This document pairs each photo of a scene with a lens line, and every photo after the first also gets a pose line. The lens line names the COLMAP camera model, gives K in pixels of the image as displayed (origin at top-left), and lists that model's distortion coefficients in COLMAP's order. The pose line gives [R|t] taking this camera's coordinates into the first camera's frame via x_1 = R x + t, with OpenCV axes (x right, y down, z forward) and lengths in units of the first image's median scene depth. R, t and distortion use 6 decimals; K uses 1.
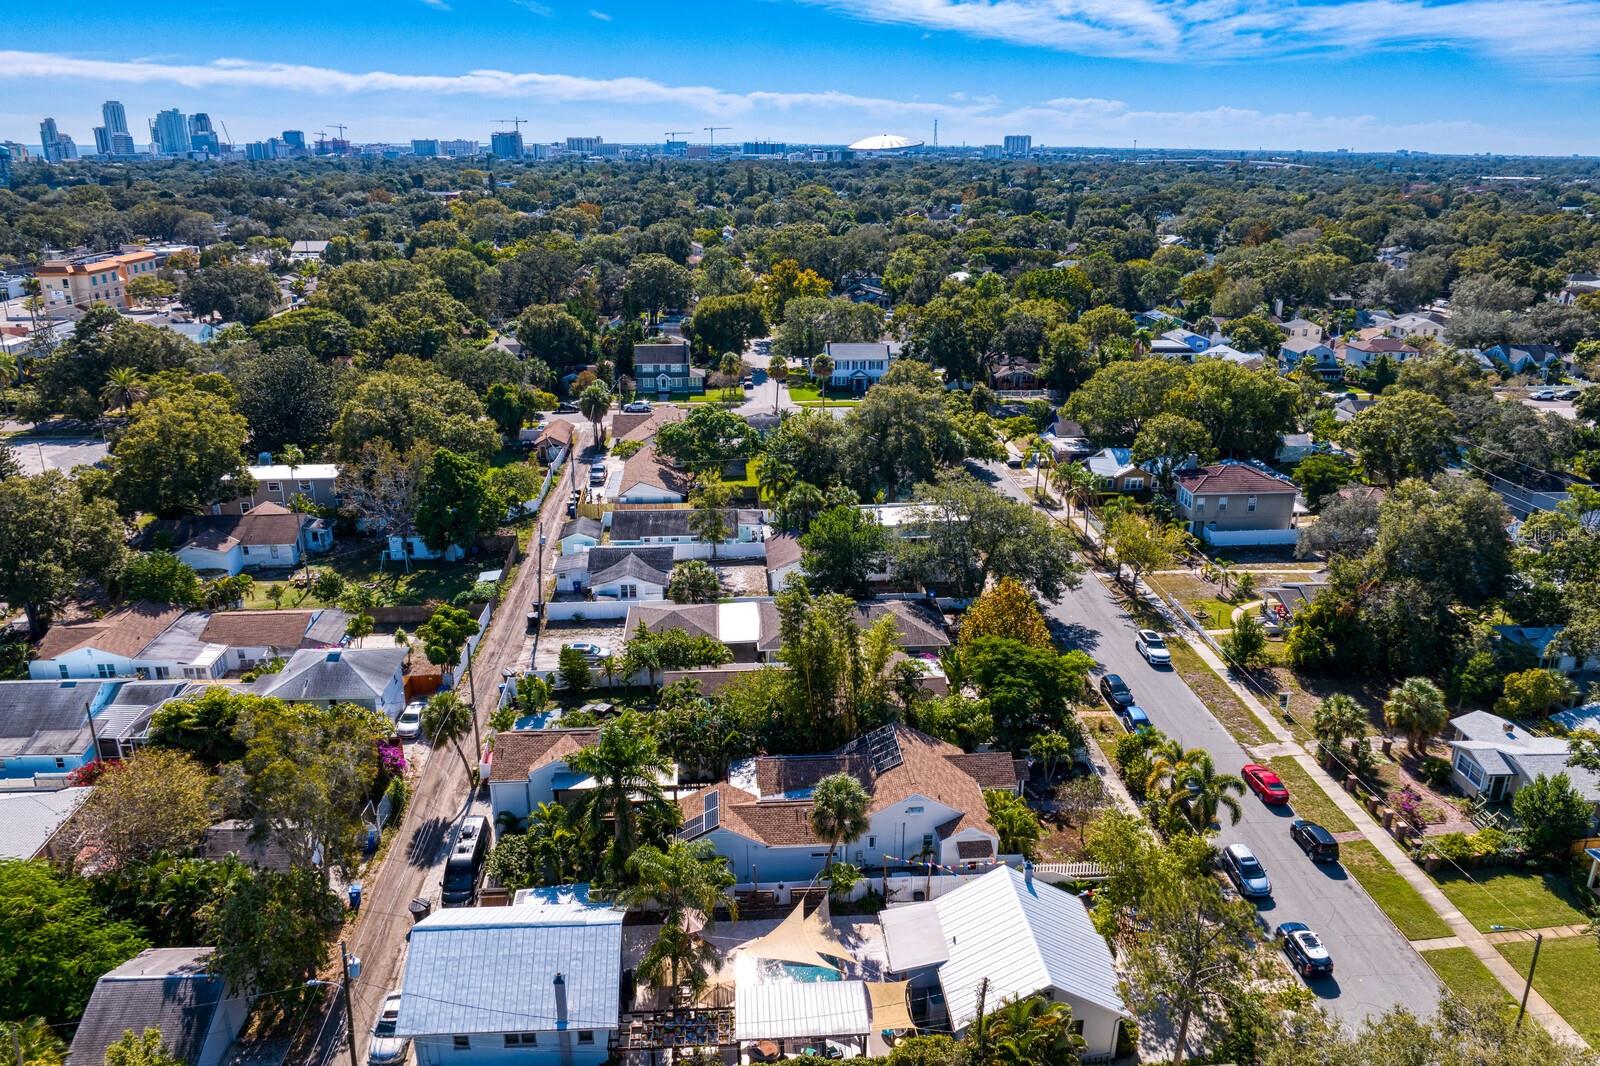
lens RADIAL K [[1115.9, 0, 800.0], [0, 1115.9, 533.0], [0, 0, 1]] dist [-0.048397, 0.001309]
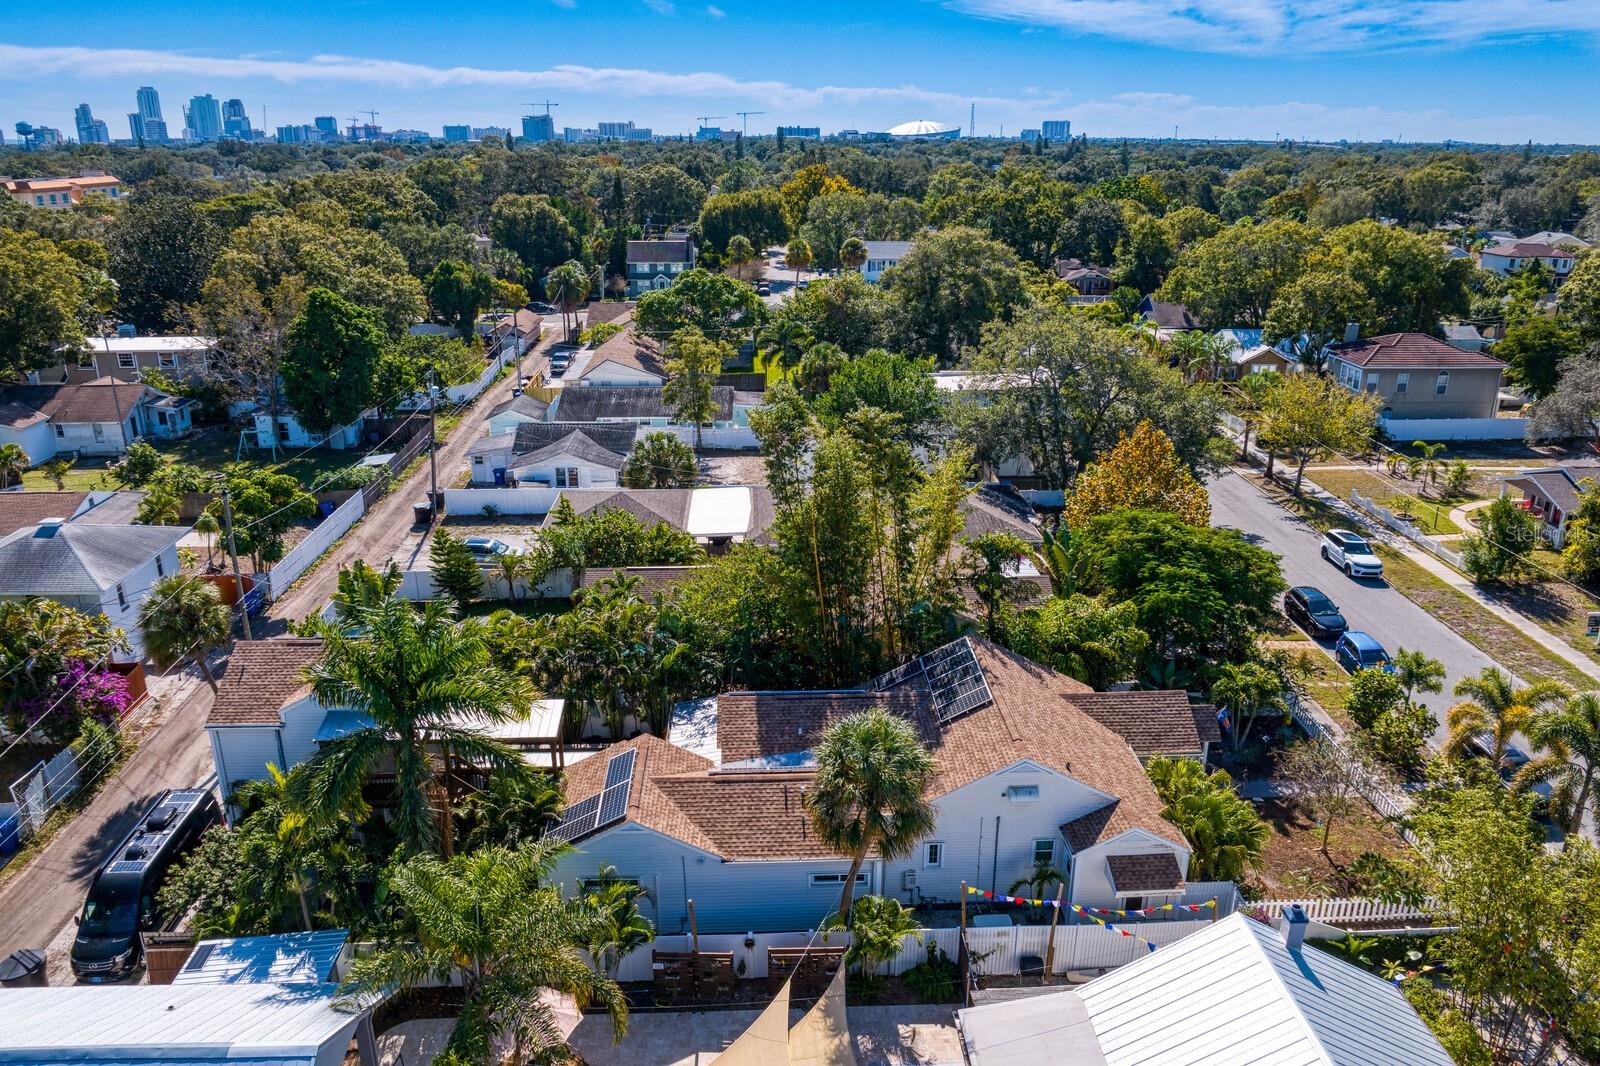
lens RADIAL K [[1115.9, 0, 800.0], [0, 1115.9, 533.0], [0, 0, 1]] dist [-0.048397, 0.001309]
pose [[0.999558, 0.007846, -0.028664, 0.011566], [-0.007715, 0.999959, 0.004679, 0.088817], [0.028700, -0.004456, 0.999578, 0.336952]]
